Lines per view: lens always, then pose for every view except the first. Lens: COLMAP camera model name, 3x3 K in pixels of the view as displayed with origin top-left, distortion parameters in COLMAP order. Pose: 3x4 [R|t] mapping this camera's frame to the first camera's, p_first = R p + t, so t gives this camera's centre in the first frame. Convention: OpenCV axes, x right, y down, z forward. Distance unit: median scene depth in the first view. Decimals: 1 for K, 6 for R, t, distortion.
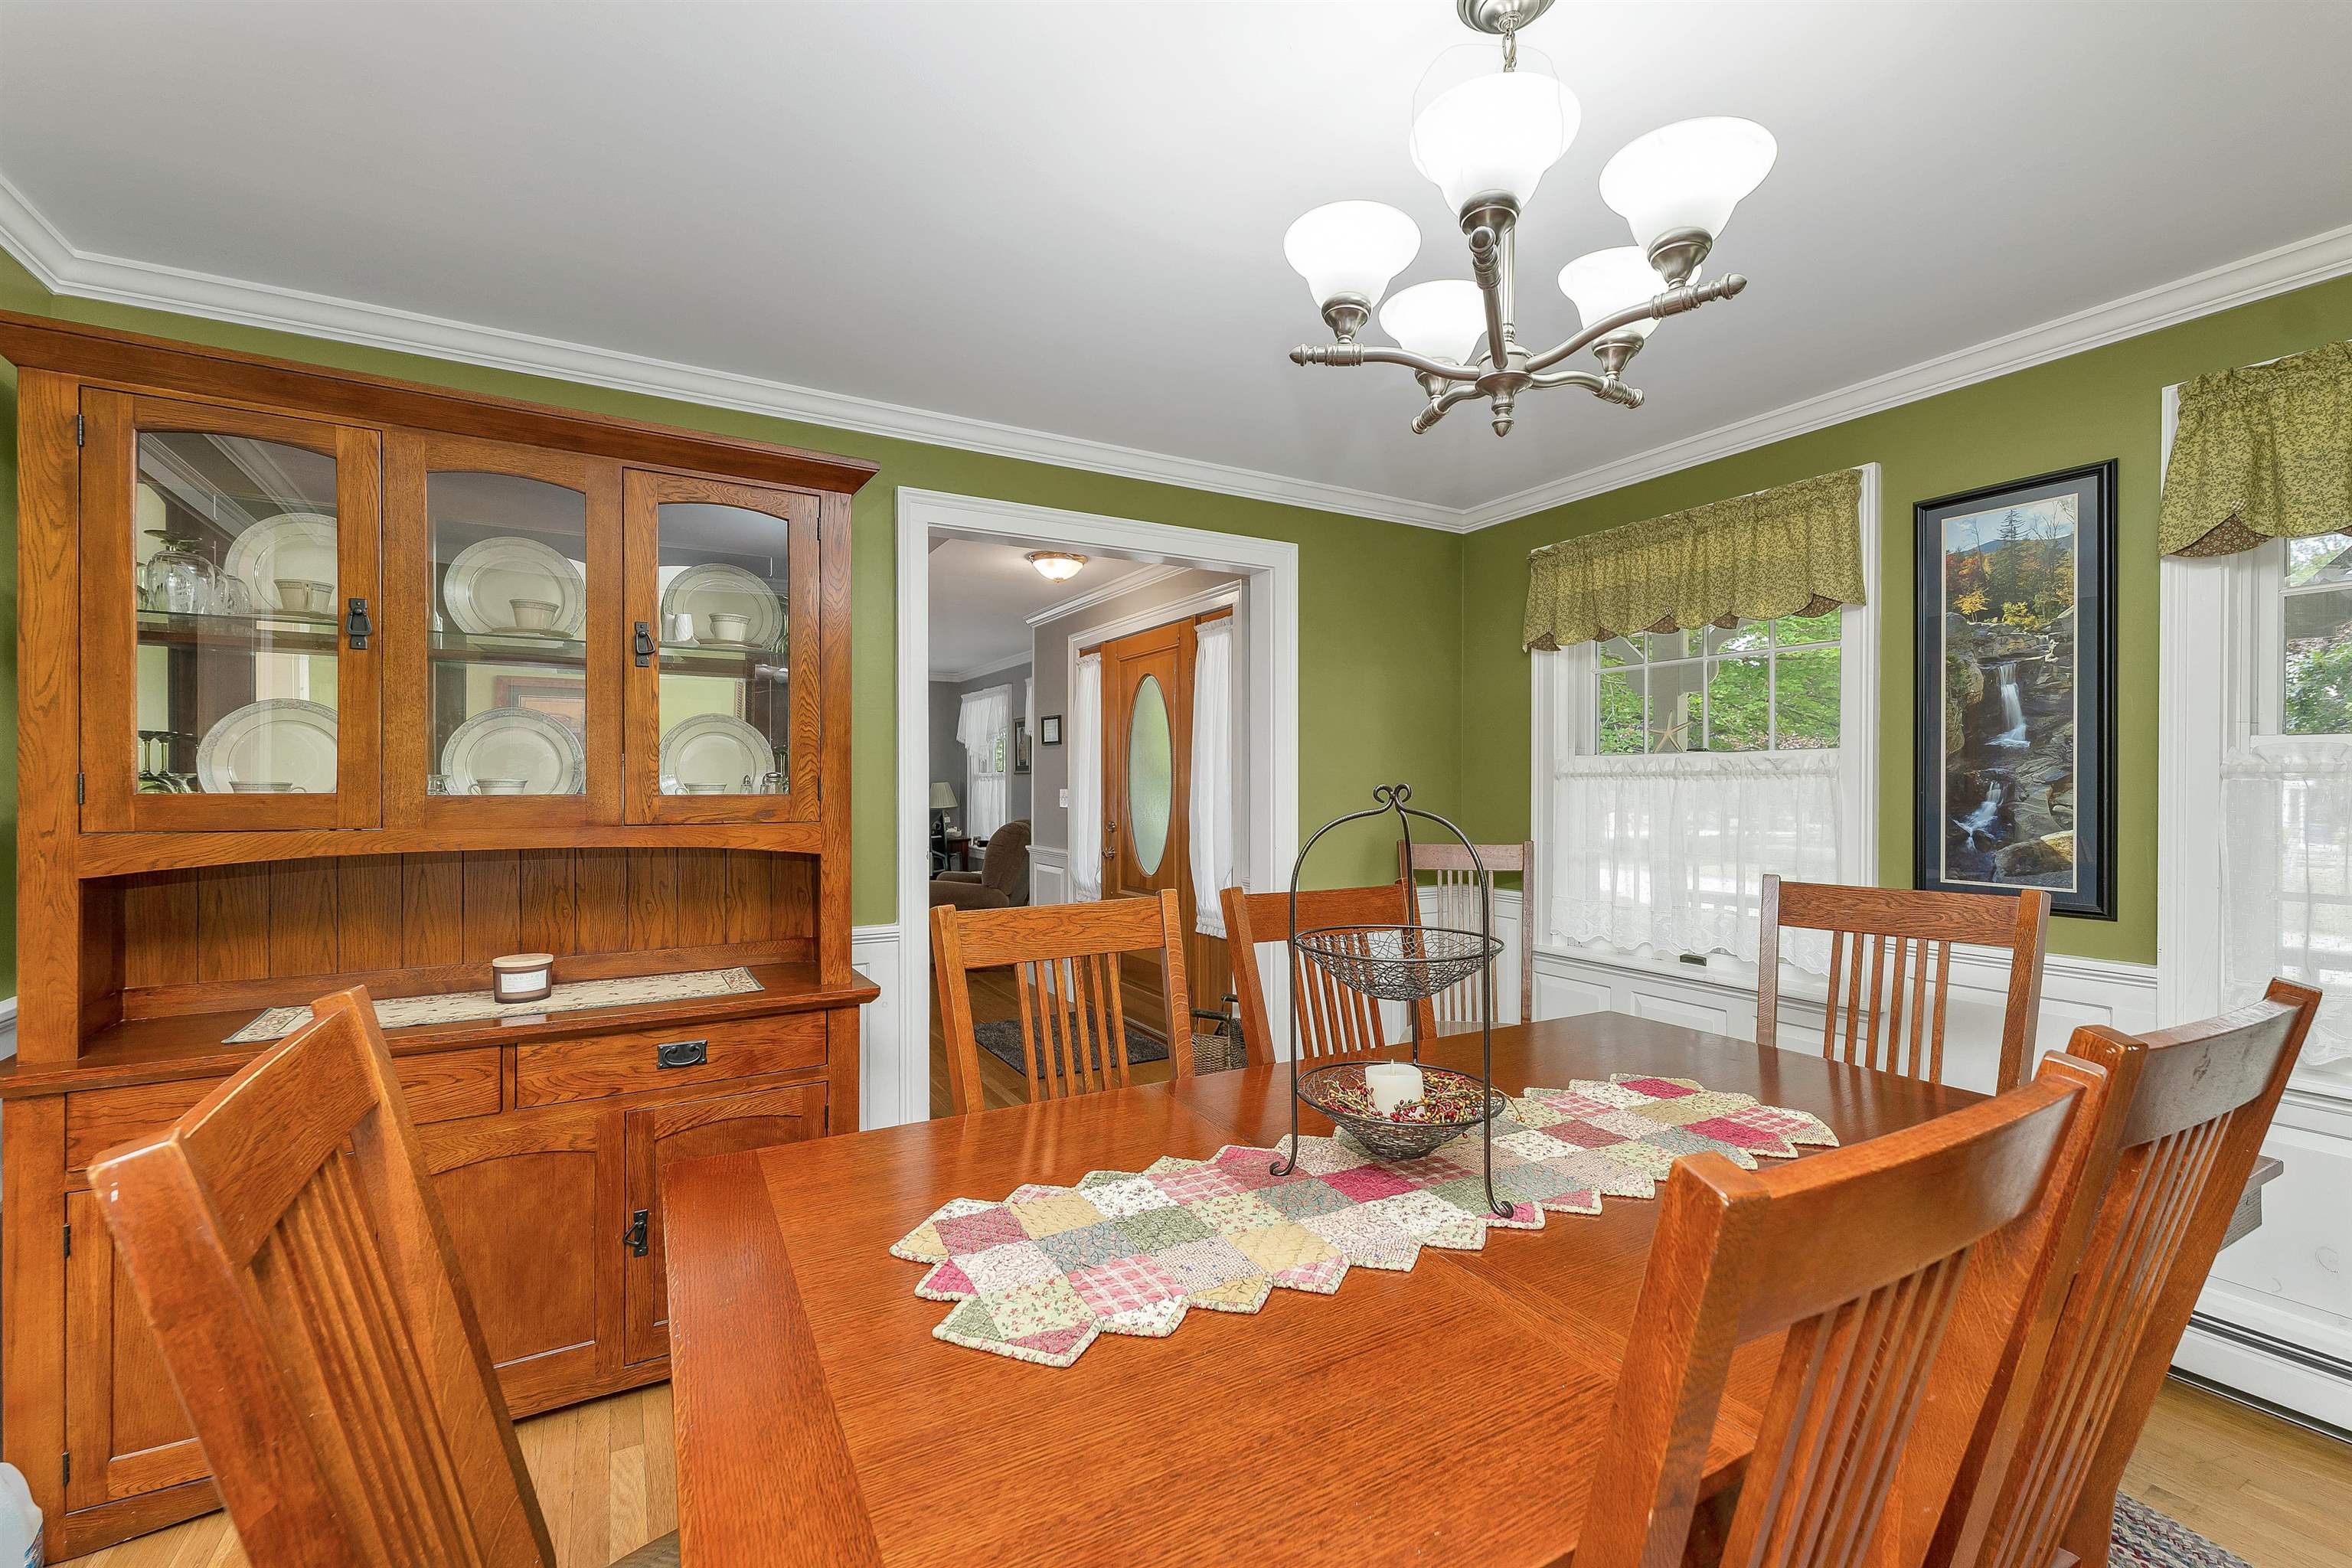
lens RADIAL K [[986.8, 0, 1172.9], [0, 986.8, 789.6], [0, 0, 1]] dist [0.001377, 0.000094]
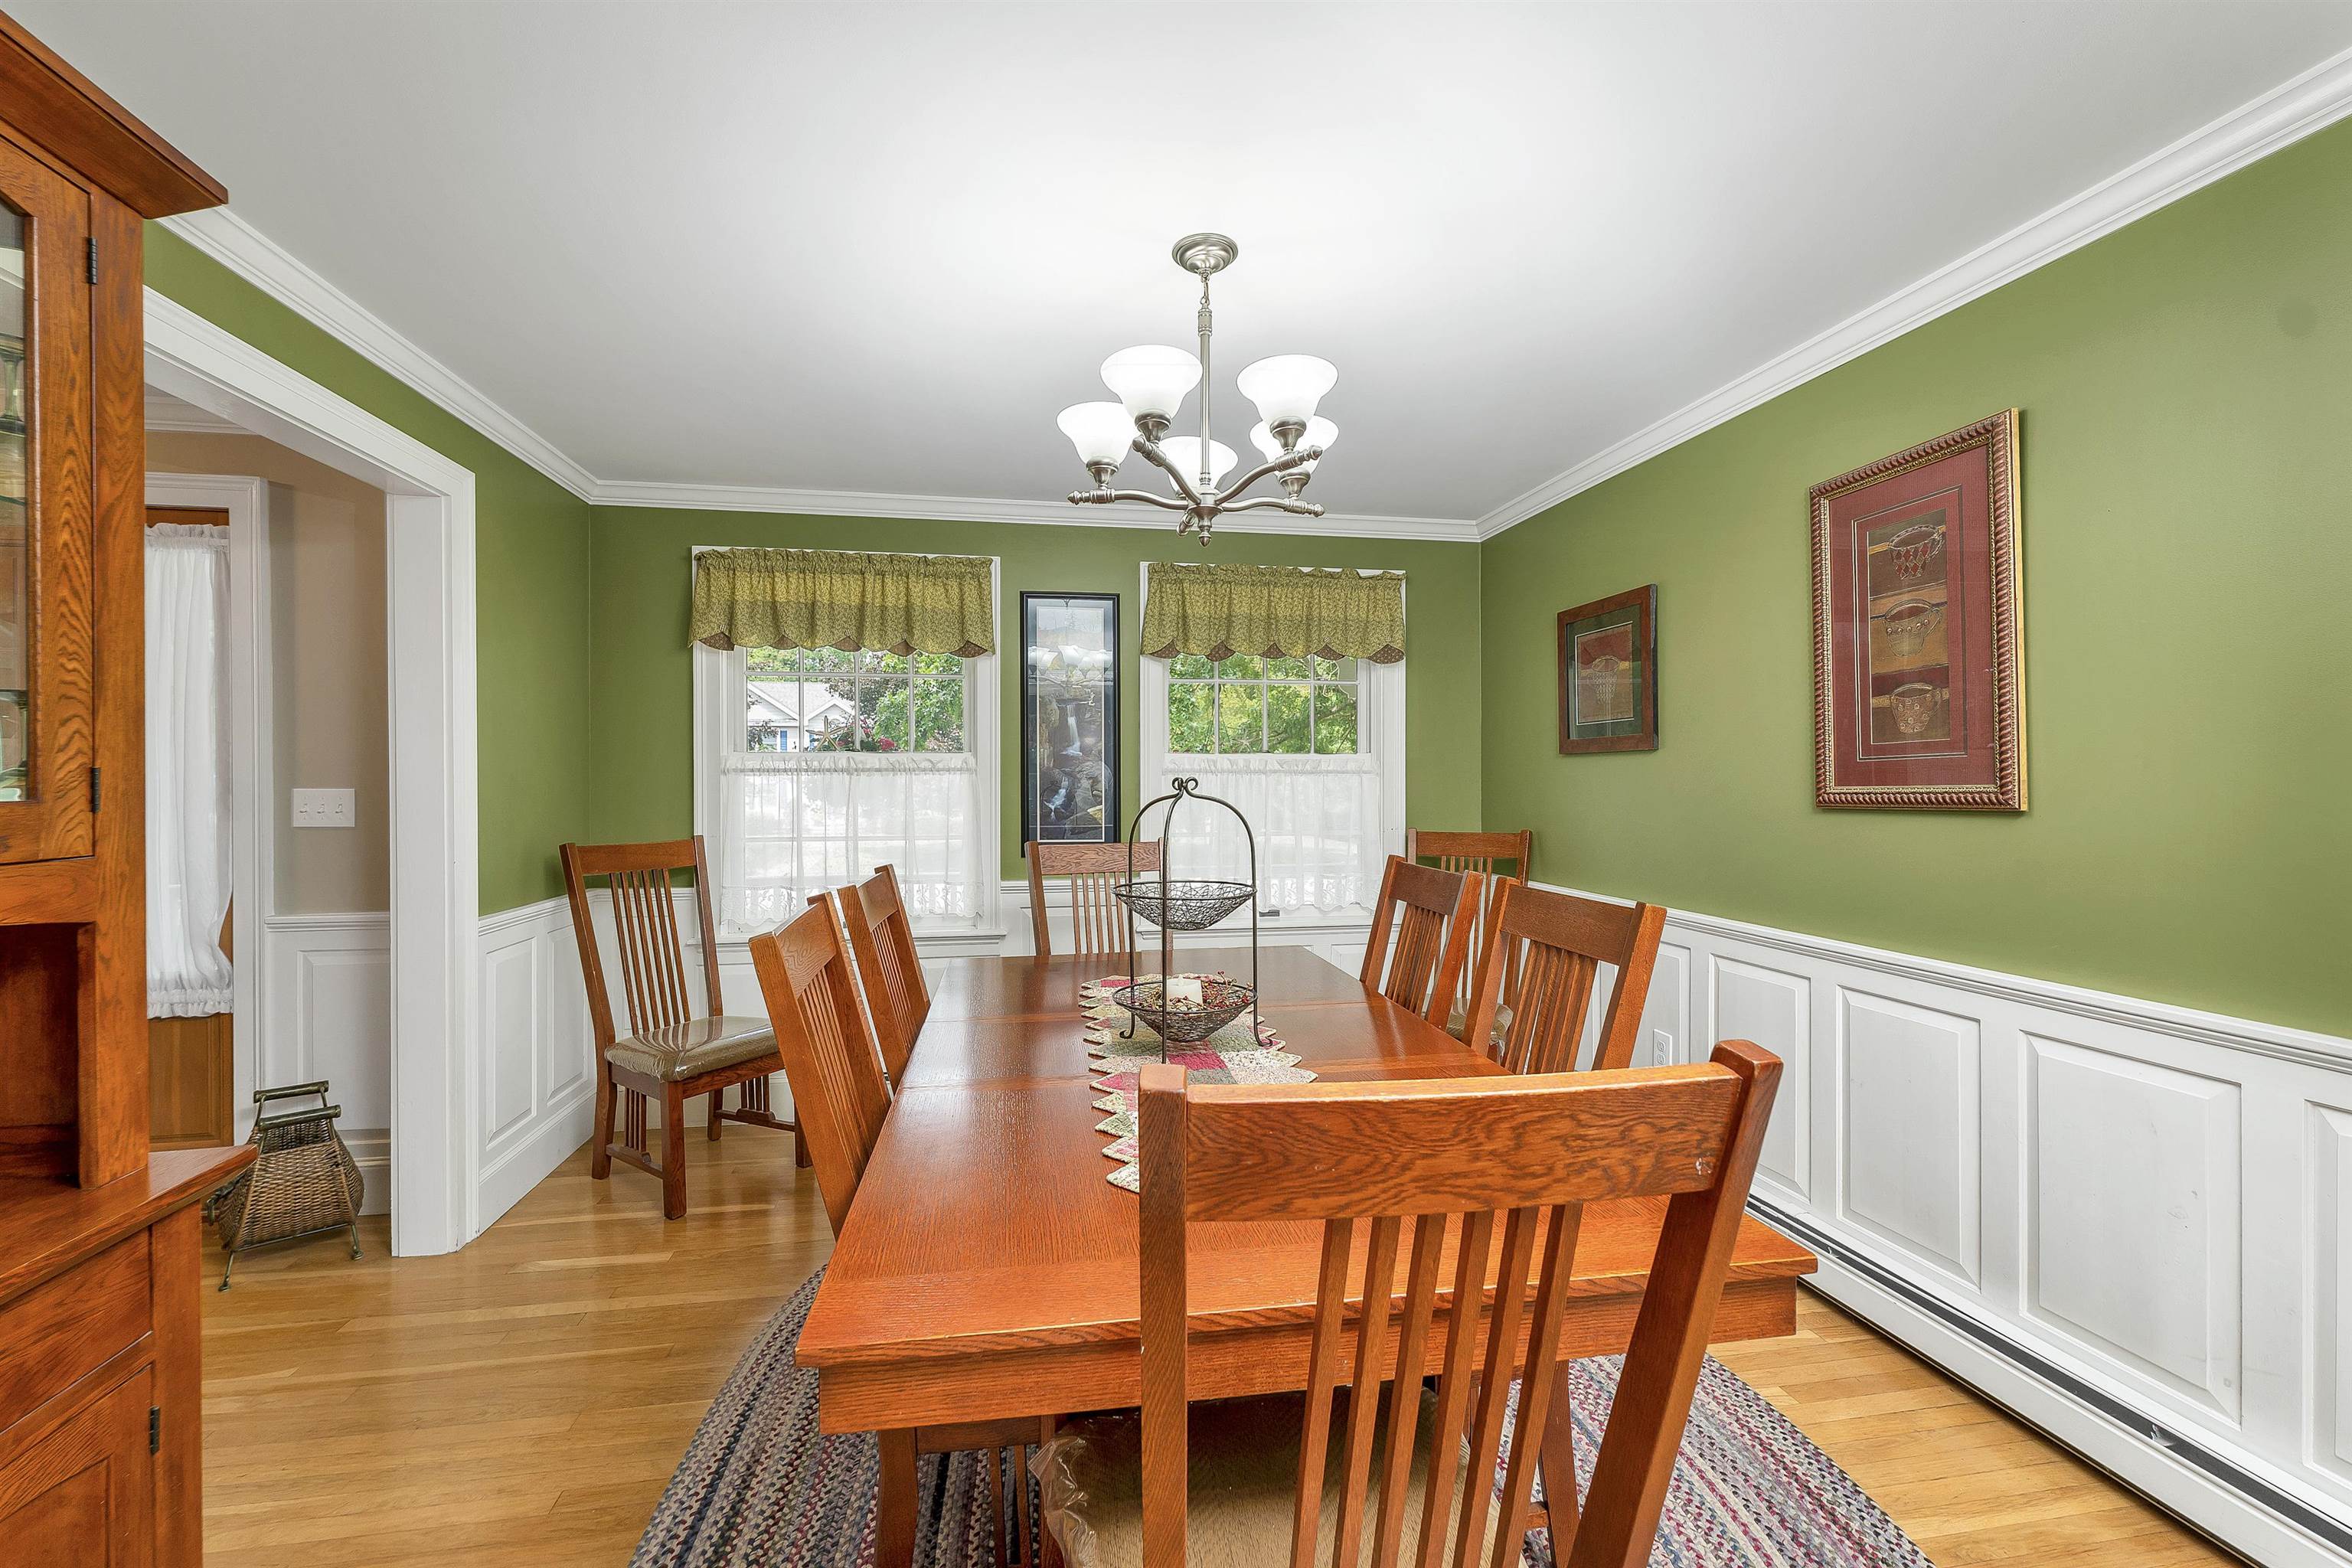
lens RADIAL K [[986.8, 0, 1176.2], [0, 986.8, 779.3], [0, 0, 1]] dist [0.001377, 0.000094]
pose [[0.317502, -0.001558, 0.948256, -0.581729], [0.007458, 0.999972, -0.000854, -0.001002], [-0.948228, 0.007343, 0.317505, 0.293318]]
